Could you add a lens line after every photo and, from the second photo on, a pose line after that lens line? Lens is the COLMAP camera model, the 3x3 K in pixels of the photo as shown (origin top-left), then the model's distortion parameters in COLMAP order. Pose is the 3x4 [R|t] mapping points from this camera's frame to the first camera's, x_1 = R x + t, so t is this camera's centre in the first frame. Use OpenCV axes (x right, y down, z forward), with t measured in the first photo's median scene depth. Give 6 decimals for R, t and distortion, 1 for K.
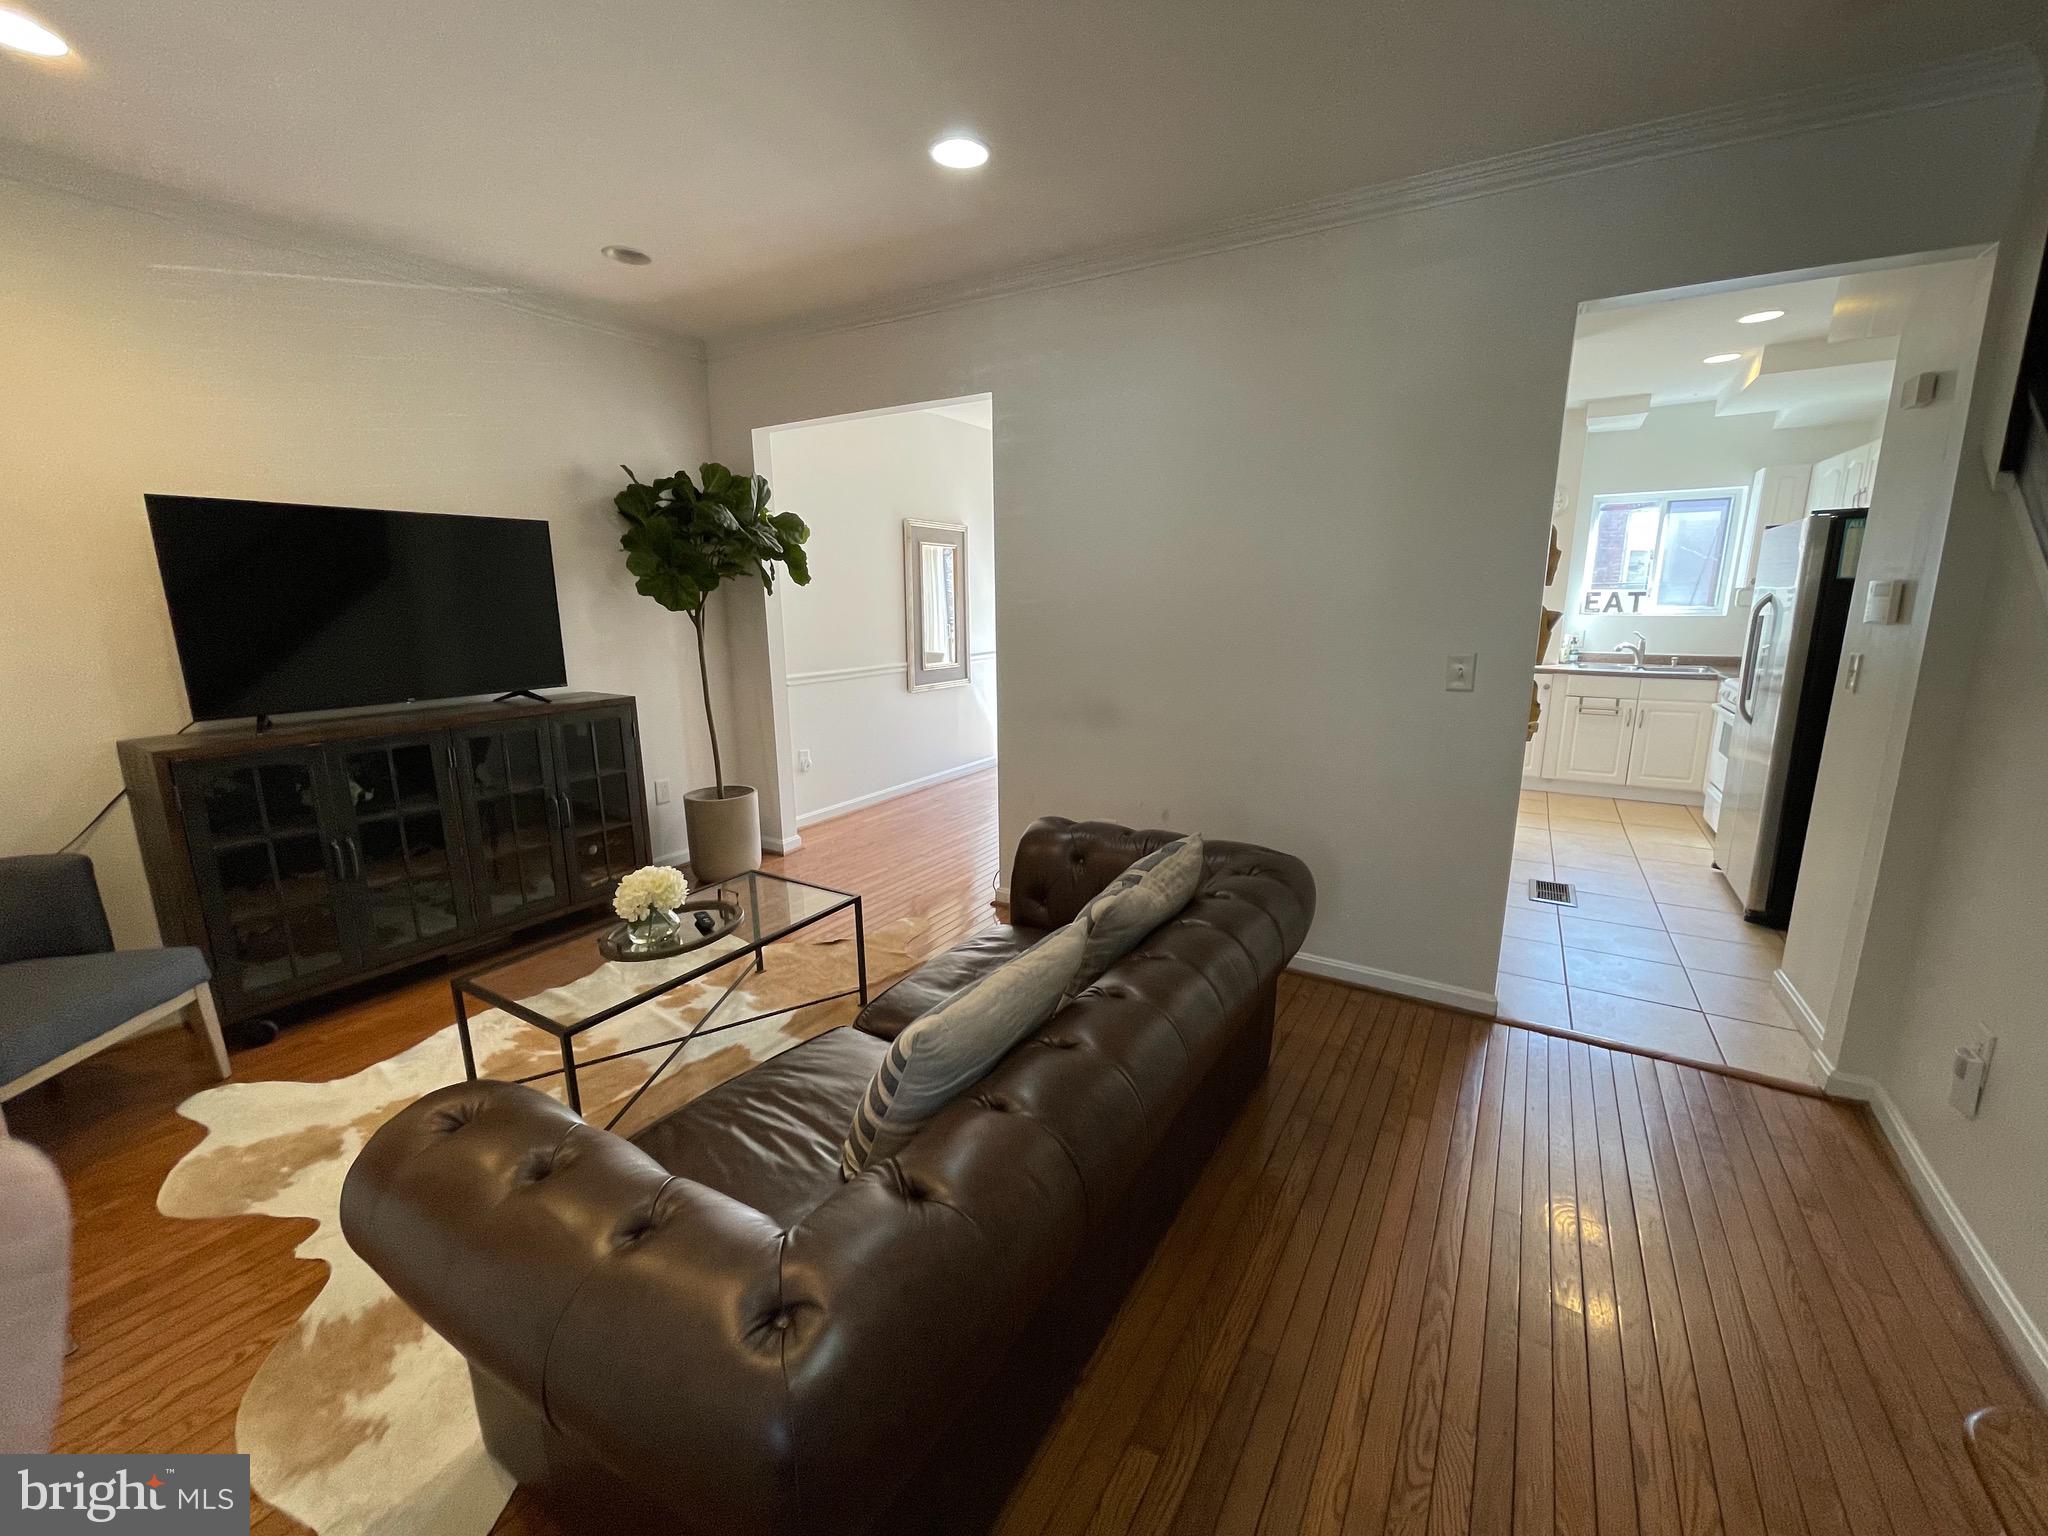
lens RADIAL K [[828.4, 0, 1018.6], [0, 828.4, 769.4], [0, 0, 1]] dist [-0.001635, 0.000063]
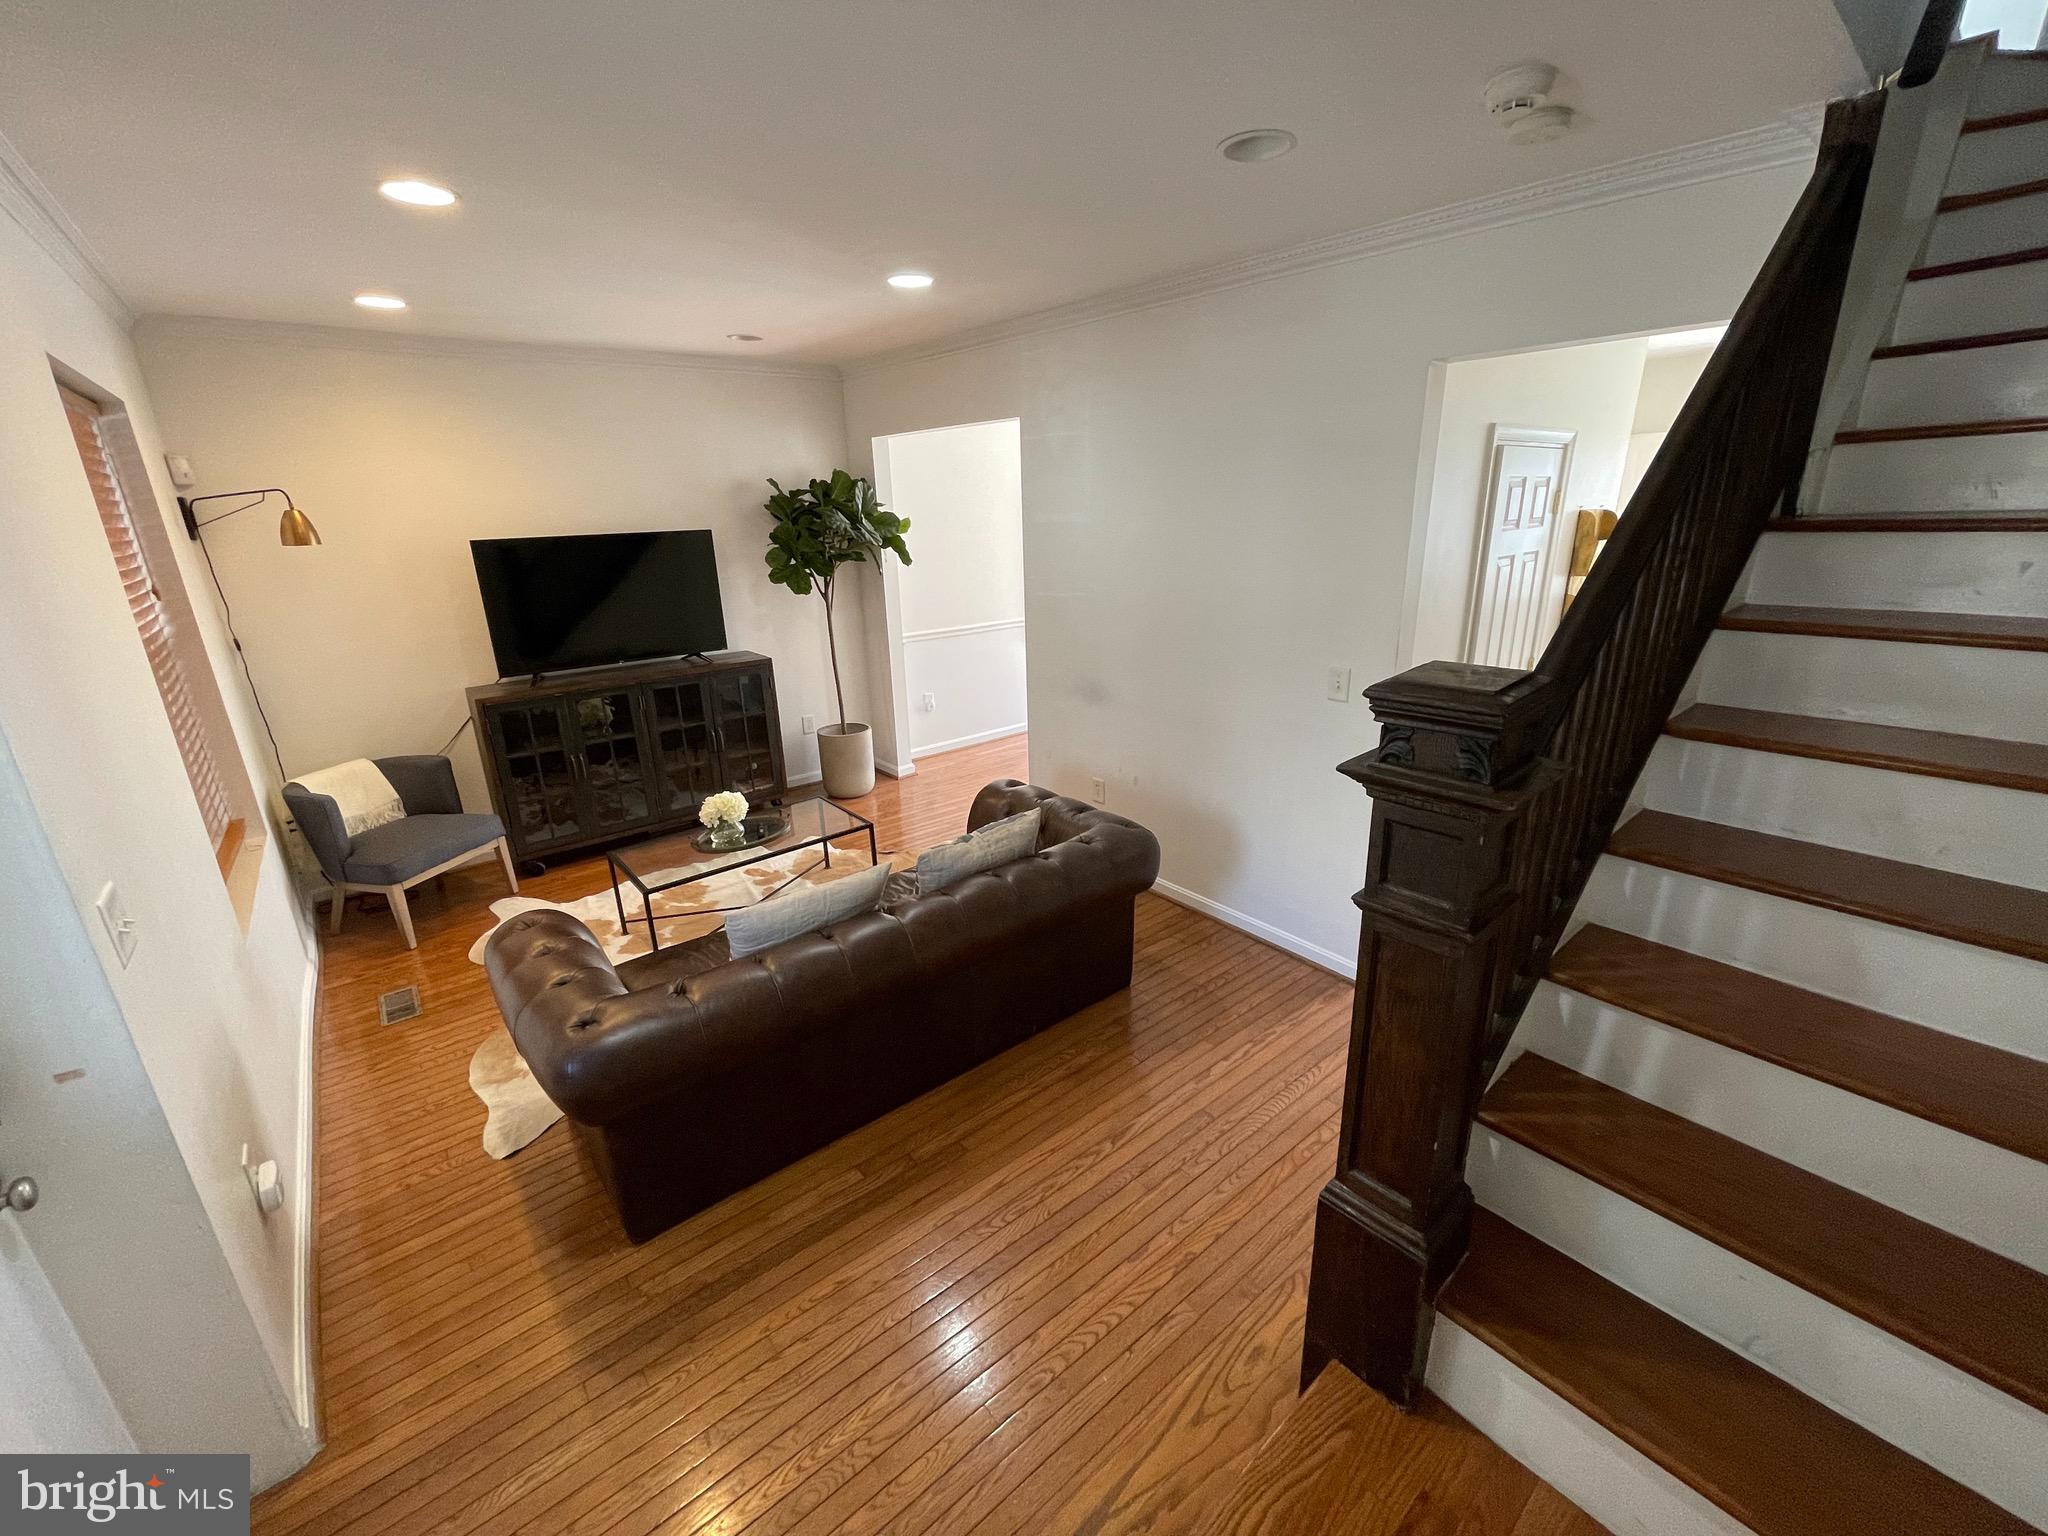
lens RADIAL K [[824.9, 0, 1011.9], [0, 824.9, 769.0], [0, 0, 1]] dist [-0.009188, 0.005482]
pose [[0.946118, 0.081509, -0.313395, 0.442857], [-0.047425, 0.992245, 0.114893, -0.104204], [0.320329, -0.093840, 0.942647, -0.206800]]
